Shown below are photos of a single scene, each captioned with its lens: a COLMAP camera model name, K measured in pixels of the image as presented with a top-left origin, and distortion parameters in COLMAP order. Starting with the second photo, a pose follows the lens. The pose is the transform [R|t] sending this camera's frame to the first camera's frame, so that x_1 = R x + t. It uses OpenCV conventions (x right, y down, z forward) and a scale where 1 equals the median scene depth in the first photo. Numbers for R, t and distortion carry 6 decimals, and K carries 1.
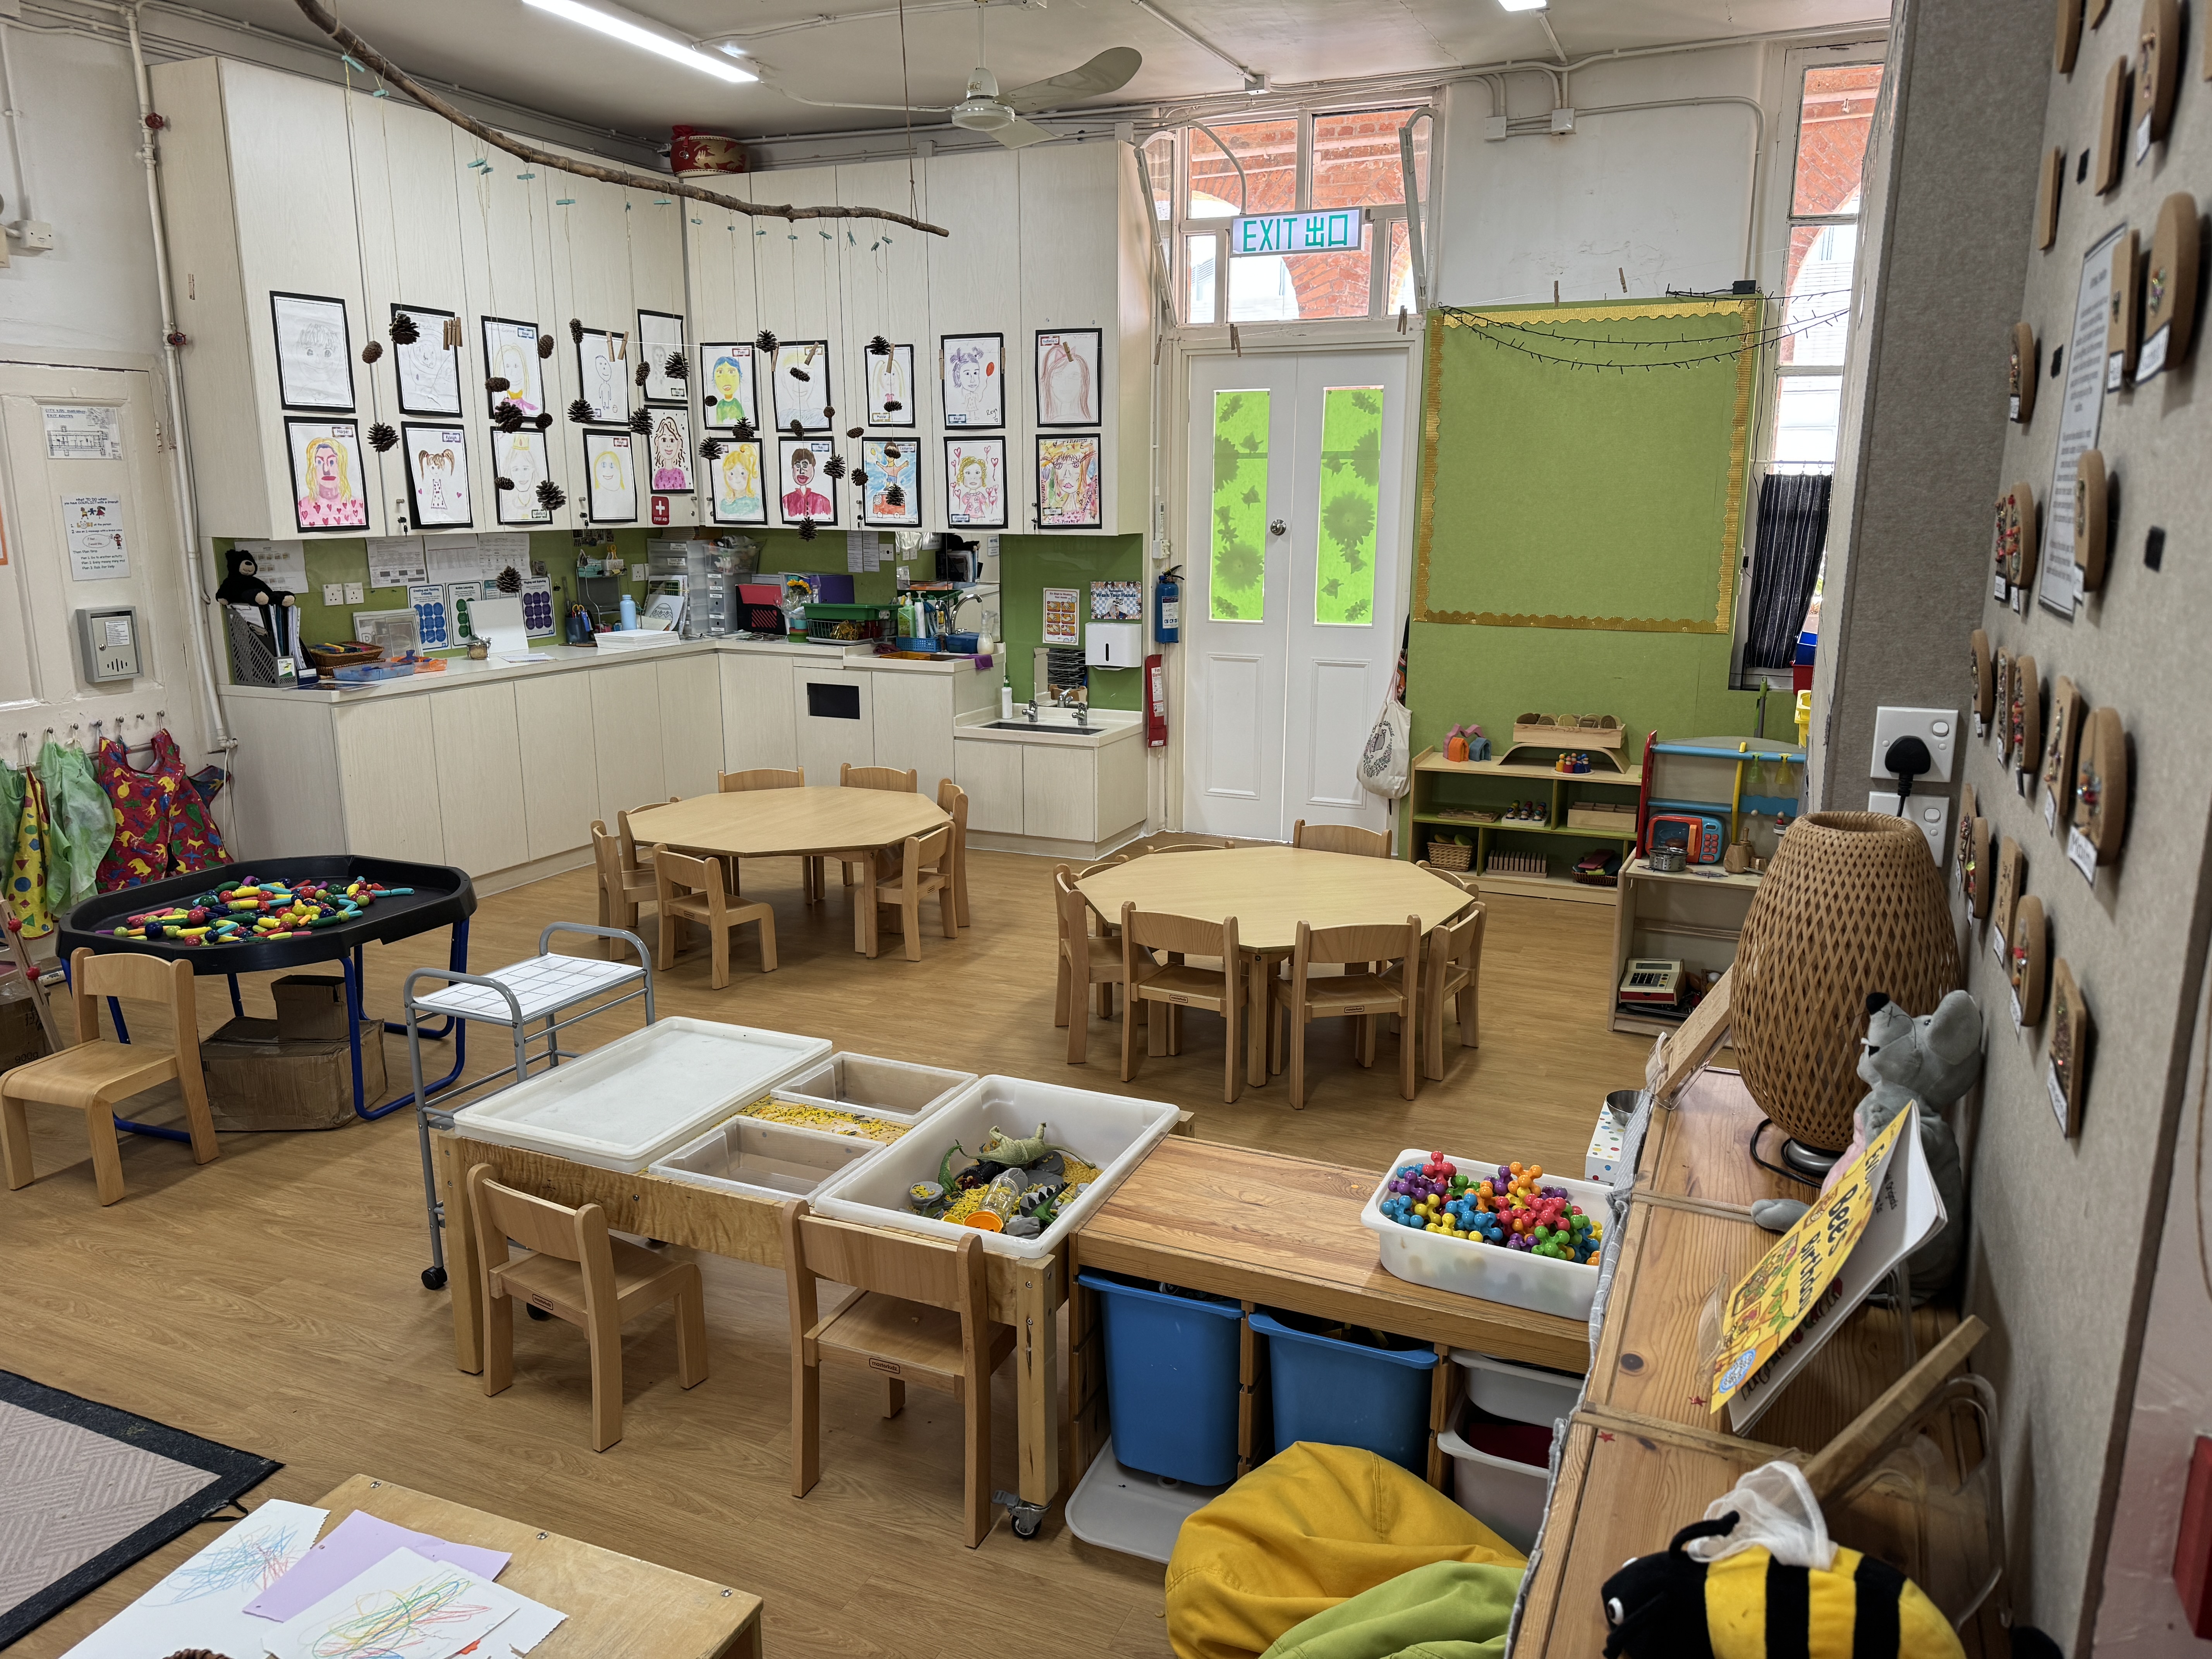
lens RADIAL K [[1493.8, 0, 1106.0], [0, 1493.8, 829.5], [0, 0, 1]] dist [0.071970, -0.000230]
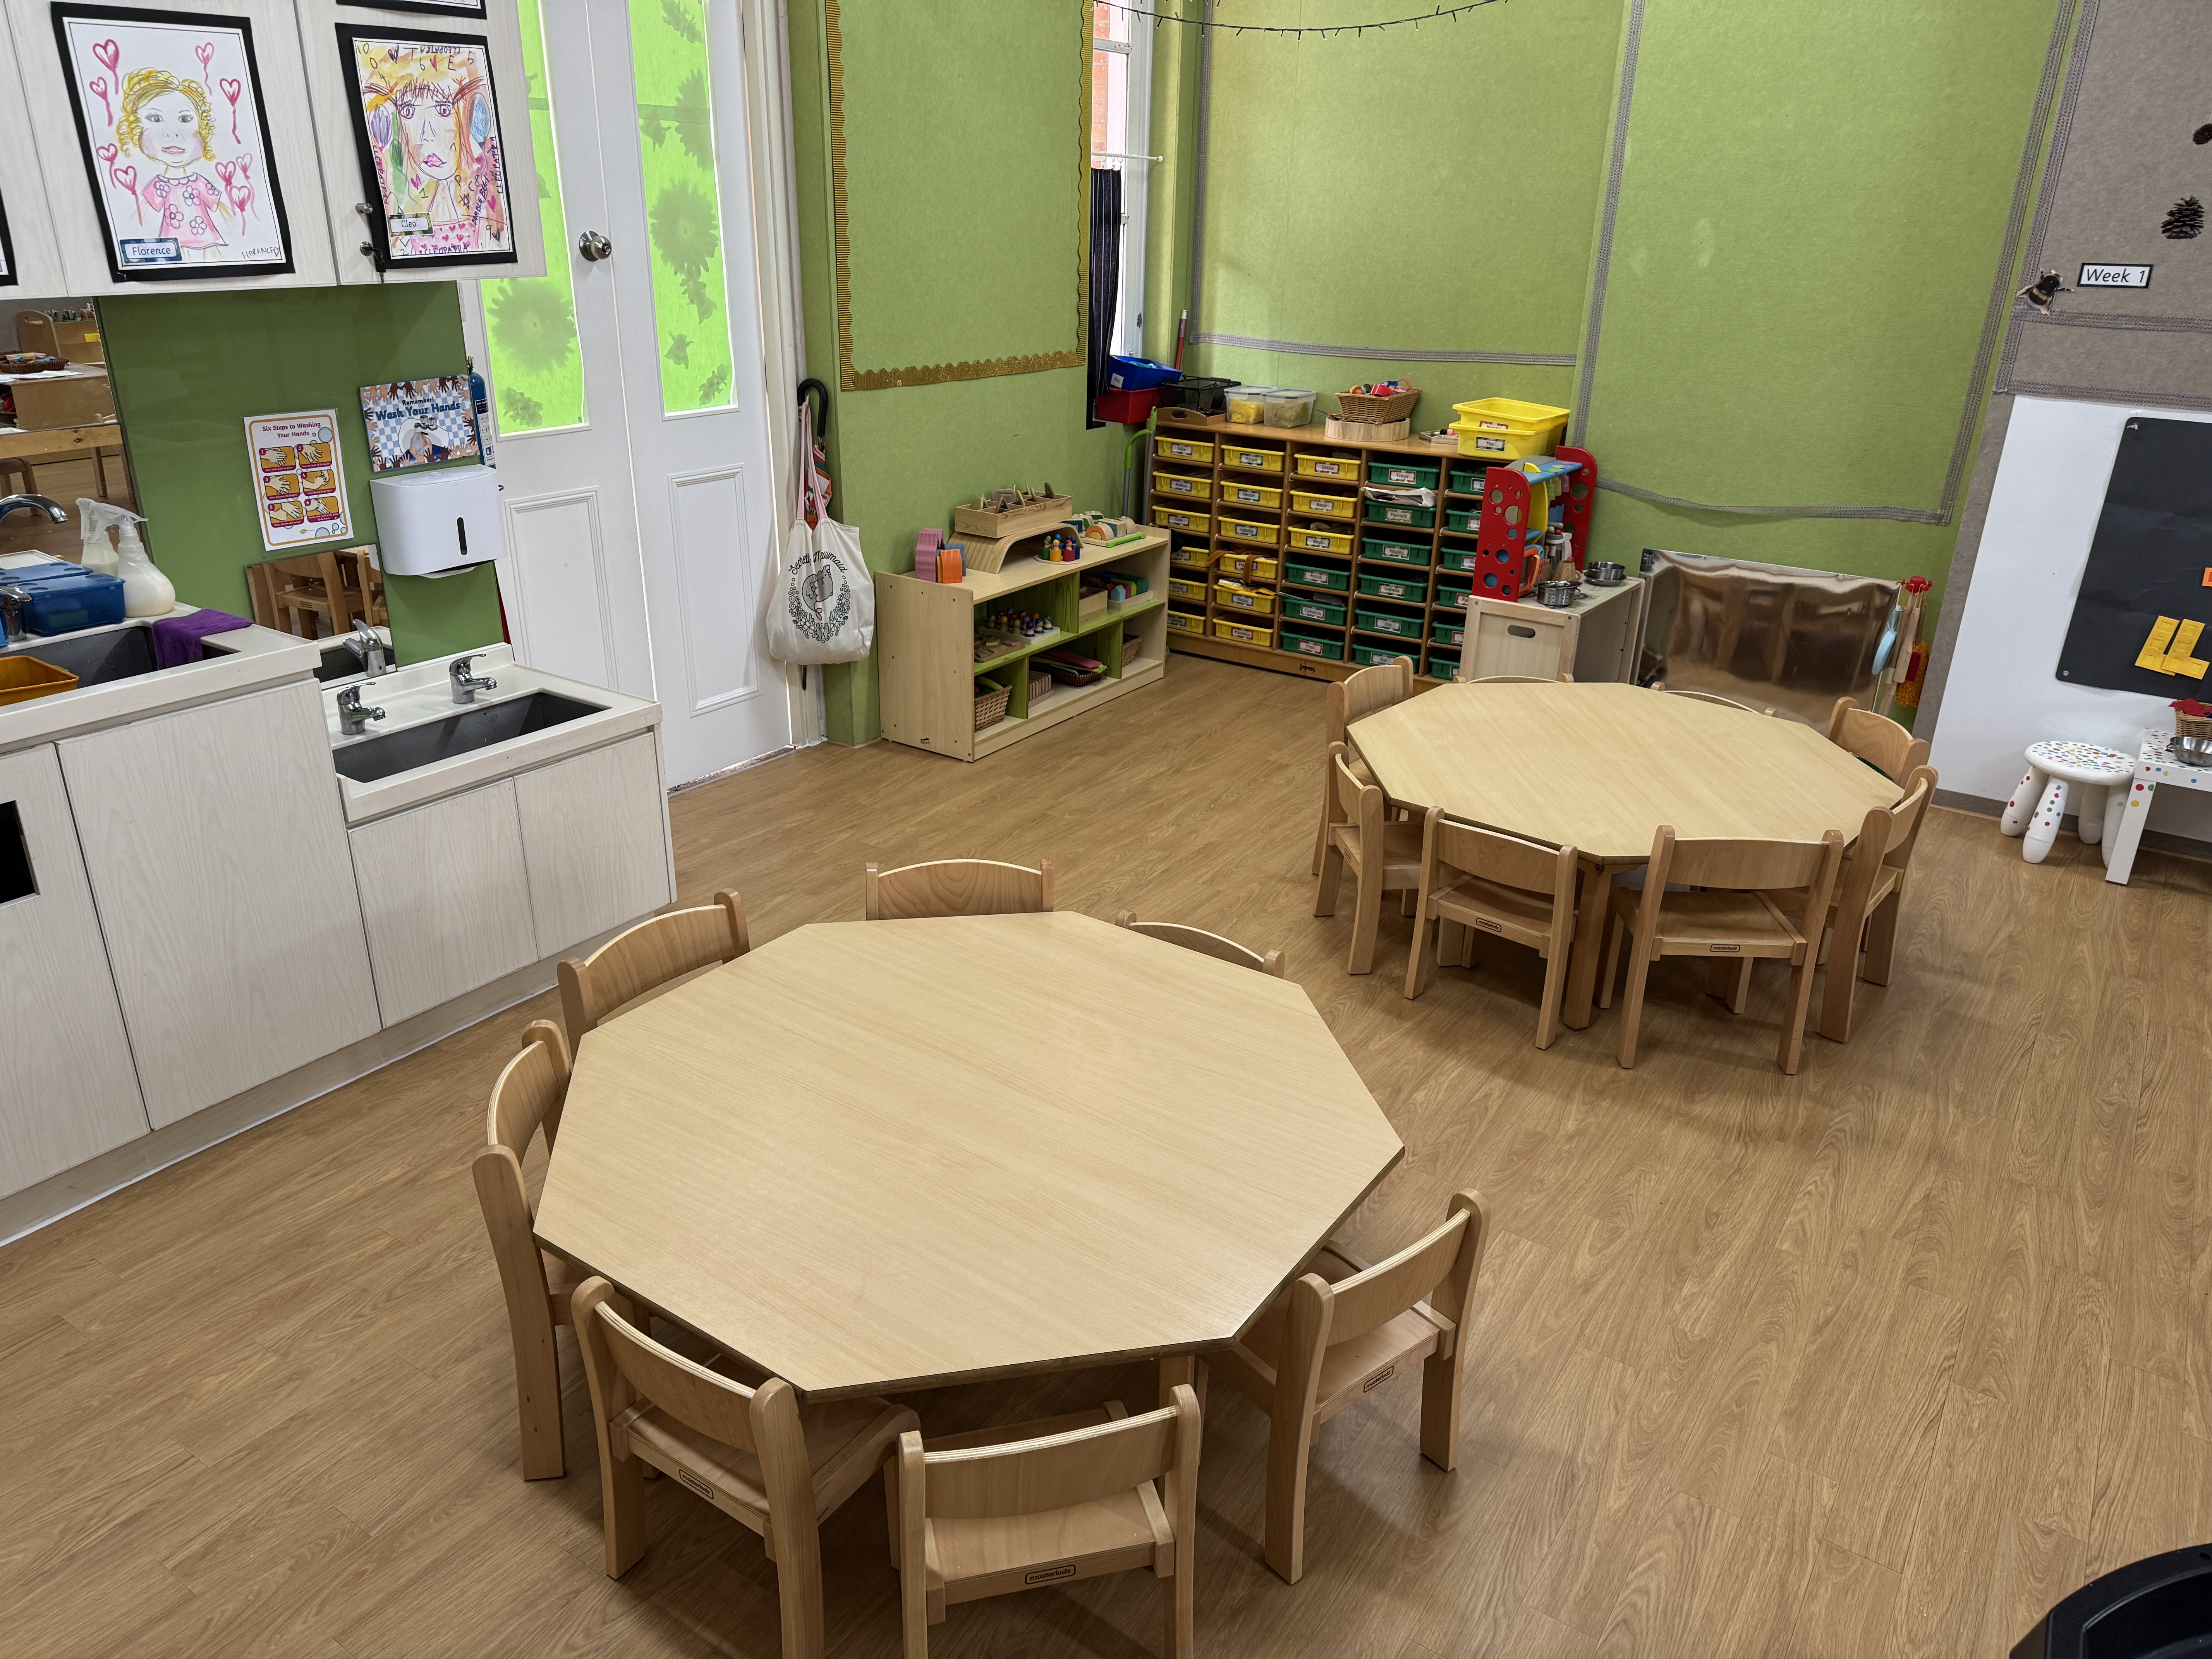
lens RADIAL K [[1554.6, 0, 1106.0], [0, 1554.6, 829.5], [0, 0, 1]] dist [0.003107, -0.044598]
pose [[0.163757, -0.373735, 0.912965, -0.453378], [0.185737, 0.920588, 0.343540, -0.168573], [-0.968858, 0.113315, 0.220169, 0.734517]]
